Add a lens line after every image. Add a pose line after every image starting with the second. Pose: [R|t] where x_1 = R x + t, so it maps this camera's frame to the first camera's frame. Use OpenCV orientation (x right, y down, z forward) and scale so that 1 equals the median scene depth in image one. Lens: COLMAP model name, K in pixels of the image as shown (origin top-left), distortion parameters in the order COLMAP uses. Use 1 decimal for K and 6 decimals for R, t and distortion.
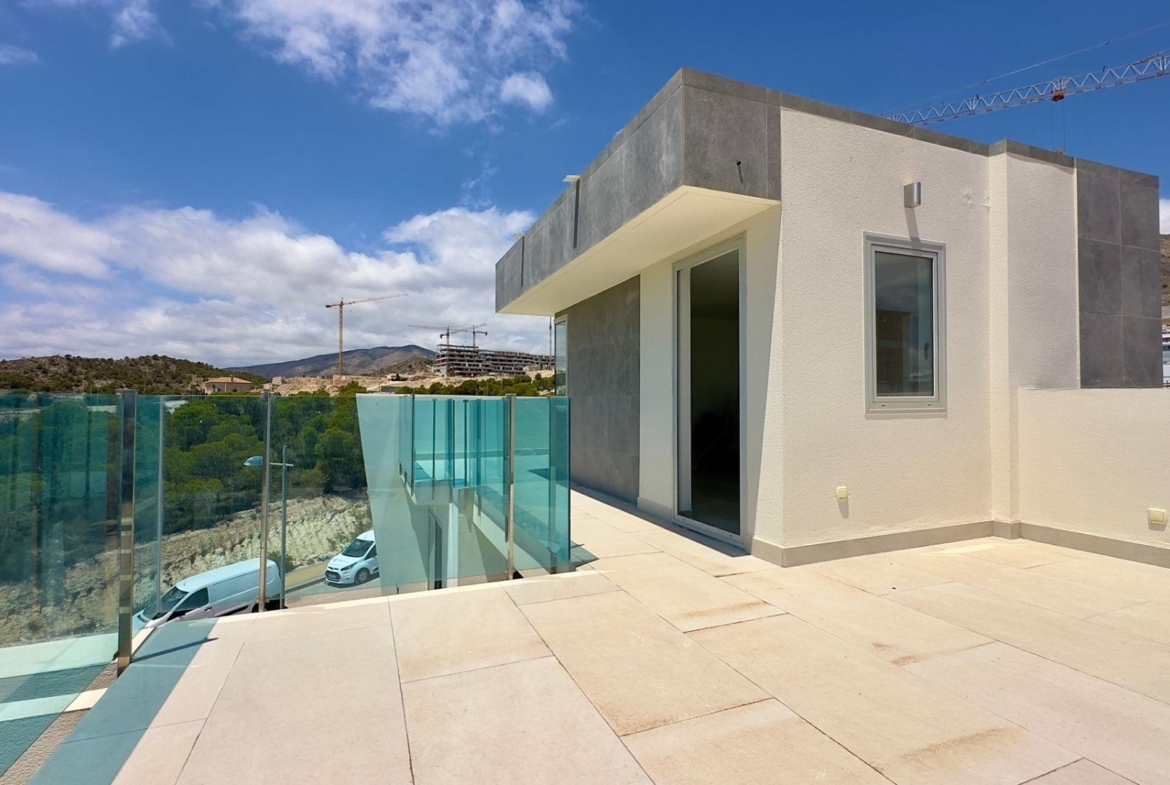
lens RADIAL K [[559.1, 0, 584.6], [0, 559.1, 391.4], [0, 0, 1]] dist [-0.003650, 0.001154]
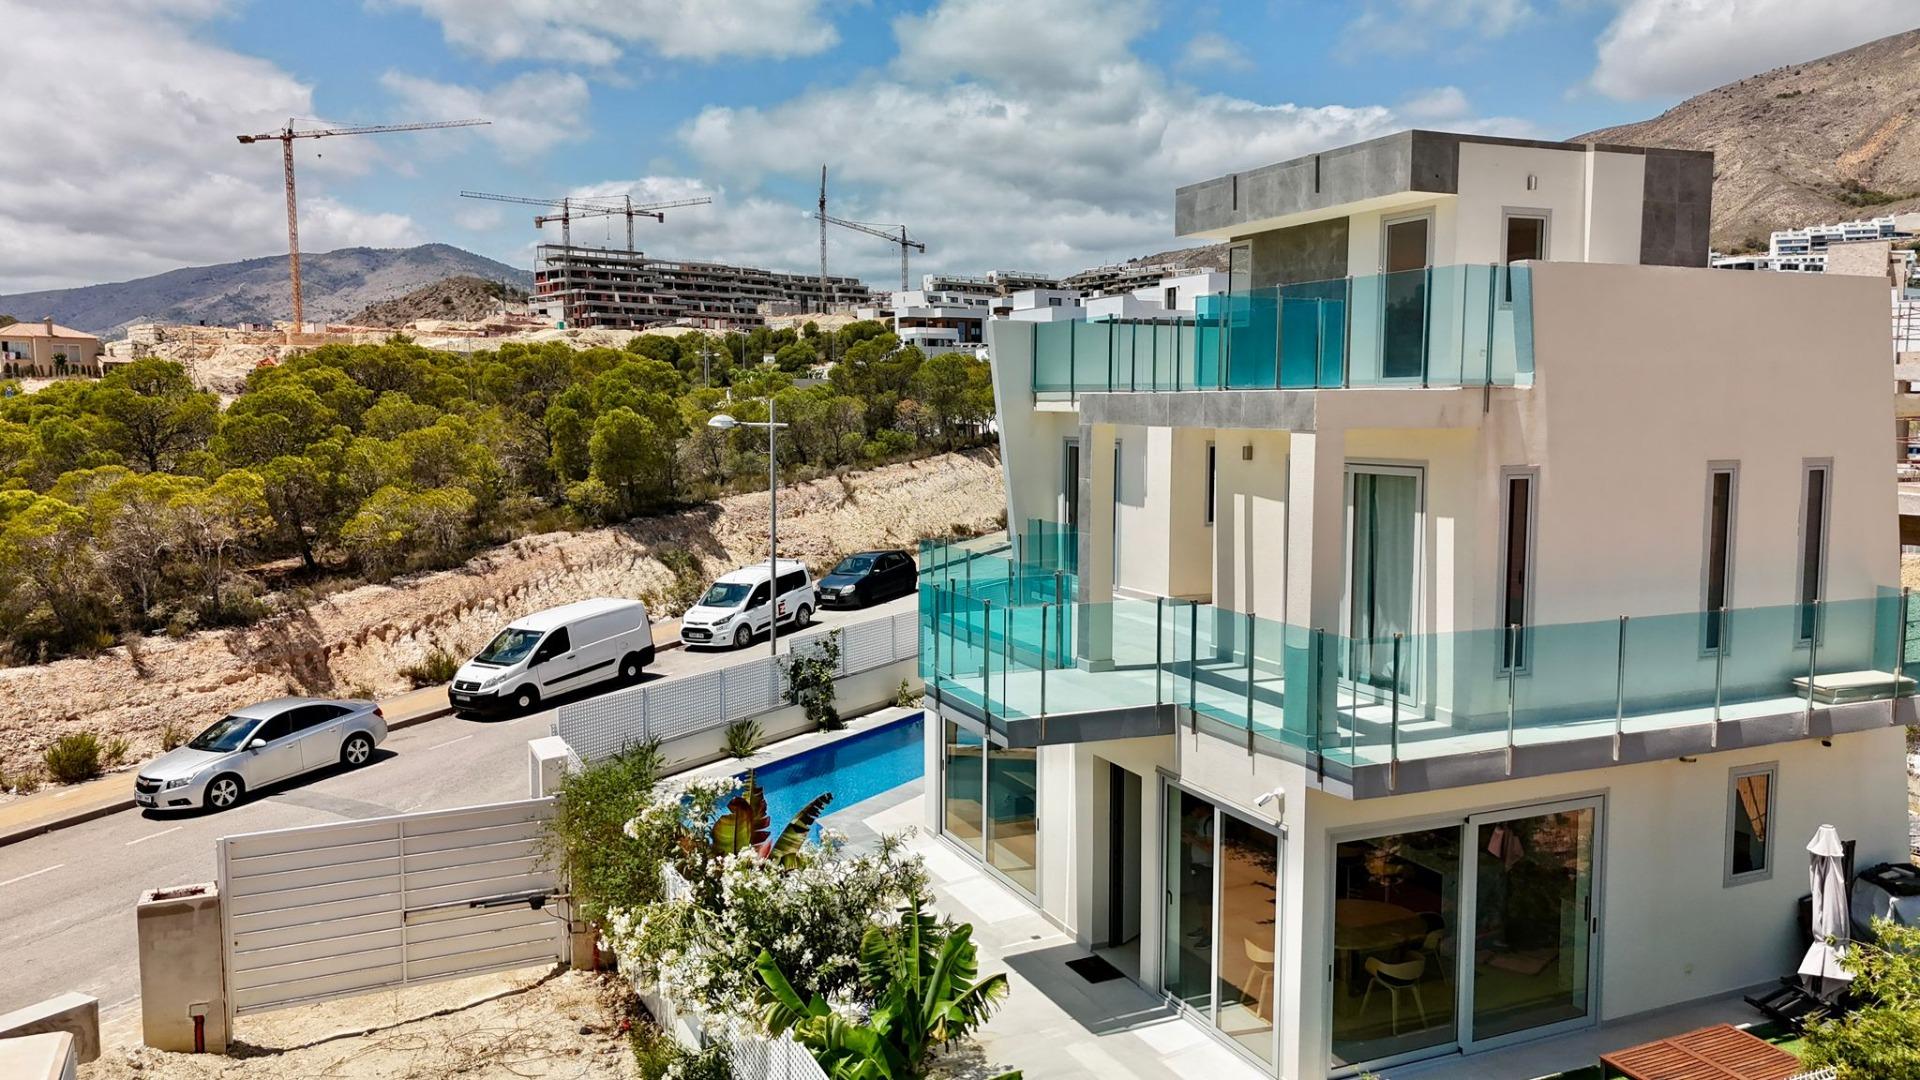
lens RADIAL K [[1435.8, 0, 960.0], [0, 1435.8, 540.0], [0, 0, 1]] dist [0.042658, -0.006028]
pose [[0.998796, -0.004207, 0.048880, -0.183990], [-0.001546, 0.993123, 0.117067, 0.029140], [-0.049036, -0.117001, 0.991920, -0.456852]]
